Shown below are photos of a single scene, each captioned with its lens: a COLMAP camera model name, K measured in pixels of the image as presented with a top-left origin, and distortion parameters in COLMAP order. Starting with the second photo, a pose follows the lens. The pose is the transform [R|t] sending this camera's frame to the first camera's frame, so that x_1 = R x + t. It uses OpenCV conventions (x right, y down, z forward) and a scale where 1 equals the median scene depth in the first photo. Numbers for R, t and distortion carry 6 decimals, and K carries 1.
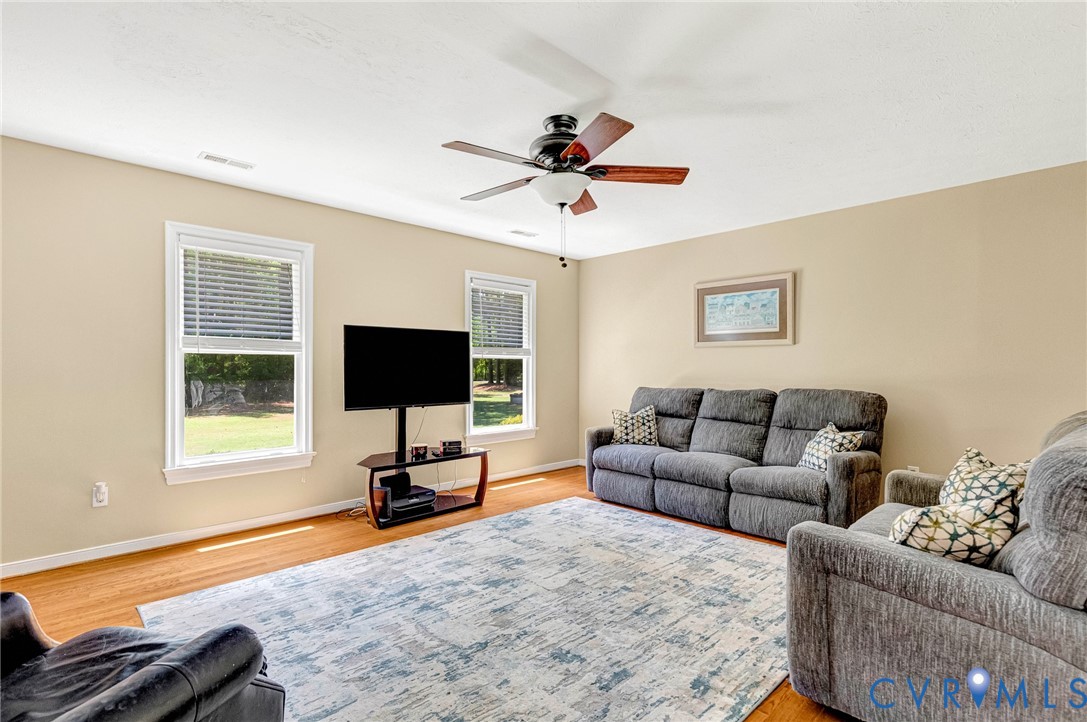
lens RADIAL K [[512.9, 0, 531.2], [0, 512.9, 366.4], [0, 0, 1]] dist [0.019421, -0.000350]
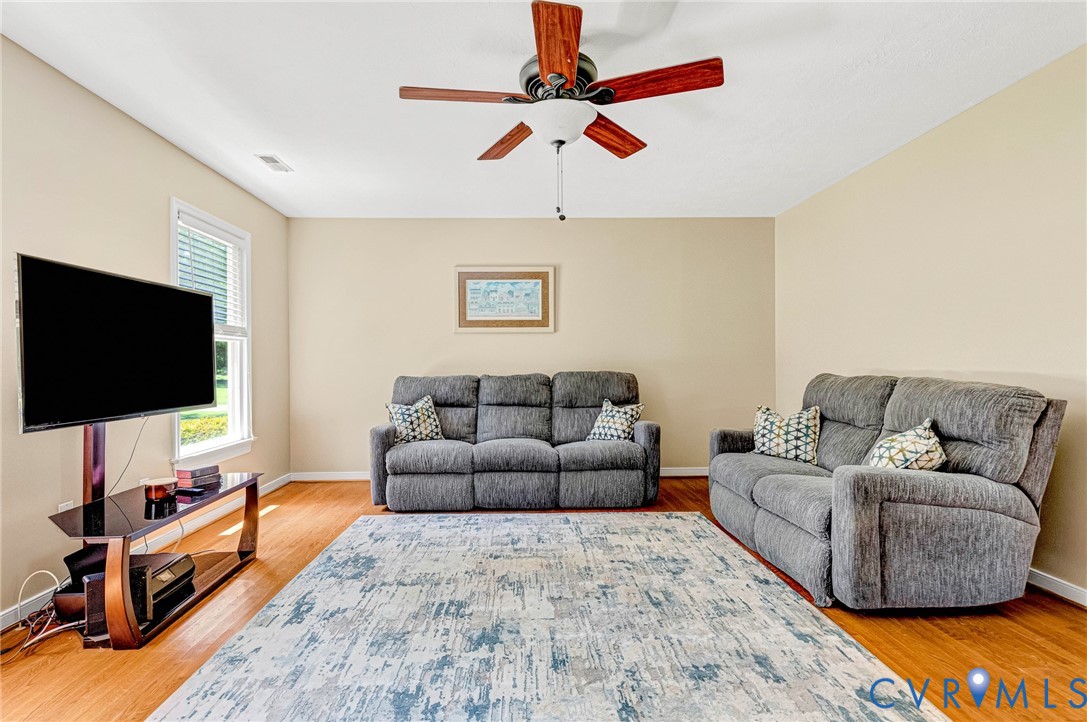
lens RADIAL K [[534.6, 0, 509.3], [0, 534.6, 362.3], [0, 0, 1]] dist [0.015298, -0.000924]
pose [[0.694341, -0.005905, 0.719621, -0.431022], [0.007271, 0.999973, 0.001190, 0.023576], [-0.719609, 0.004406, 0.694366, 0.325340]]
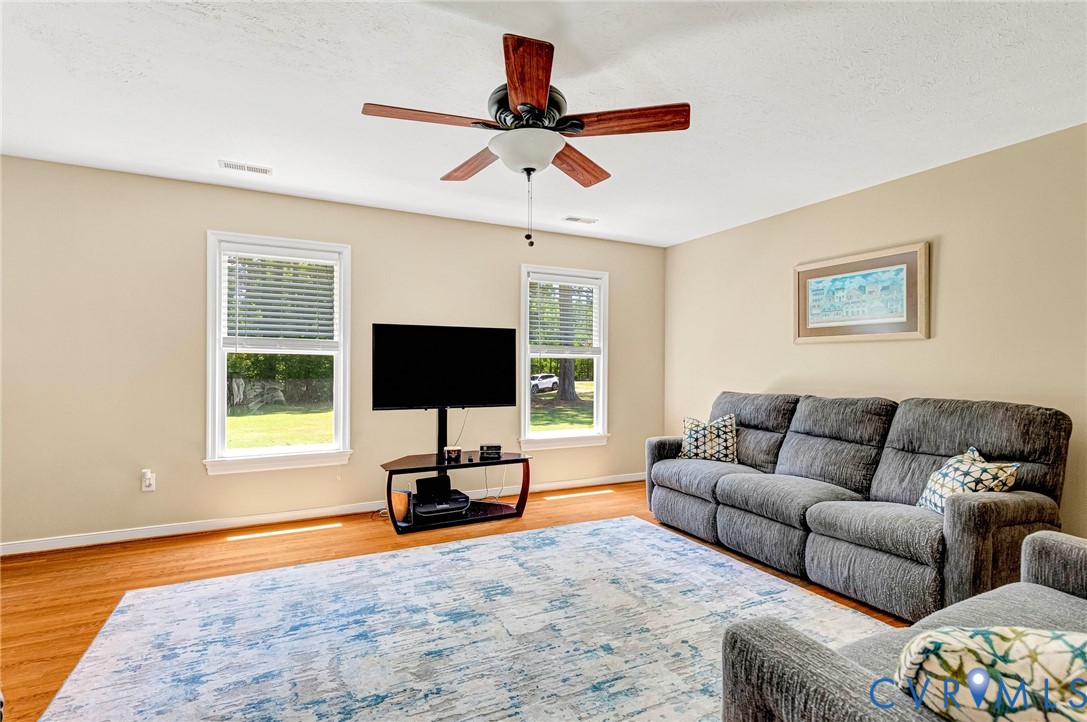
lens RADIAL K [[503.9, 0, 530.3], [0, 503.9, 364.9], [0, 0, 1]] dist [0.017550, -0.000225]
pose [[0.955211, 0.002466, -0.295915, 0.211057], [-0.003230, 0.999993, -0.002093, -0.000180], [0.295908, 0.002955, 0.955212, 0.156610]]
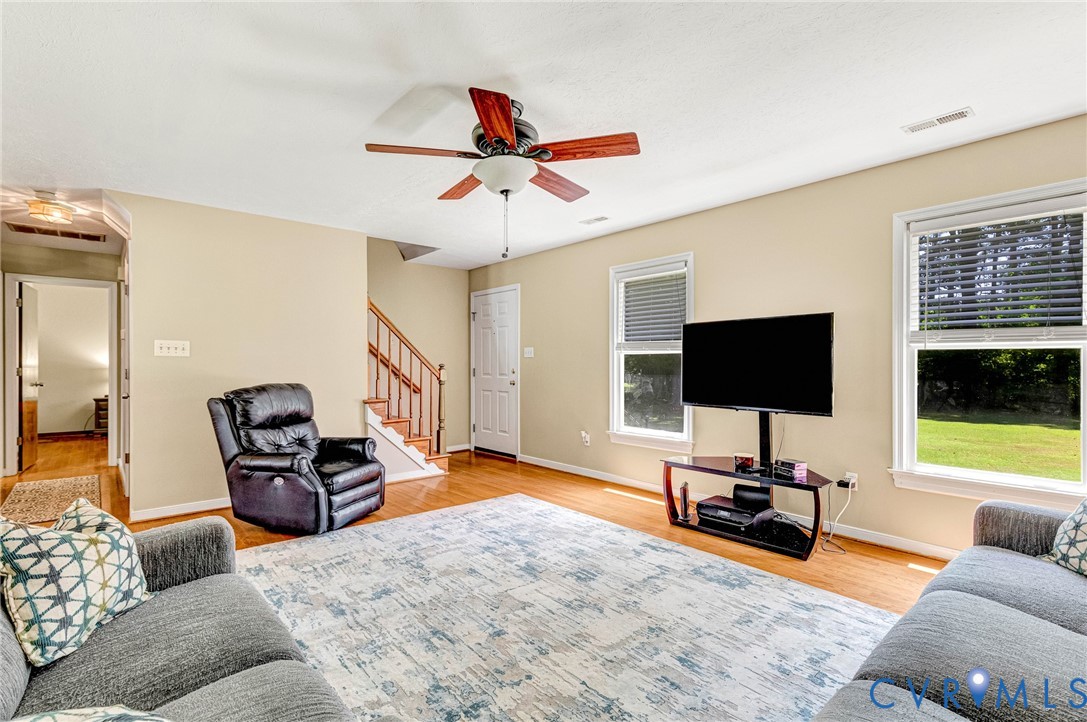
lens RADIAL K [[513.0, 0, 563.2], [0, 513.0, 372.4], [0, 0, 1]] dist [0.013321, -0.000865]
pose [[-0.019754, 0.015828, -0.999680, 0.706055], [0.003959, 0.999868, 0.015753, -0.000010], [0.999797, -0.003646, -0.019814, 0.789672]]
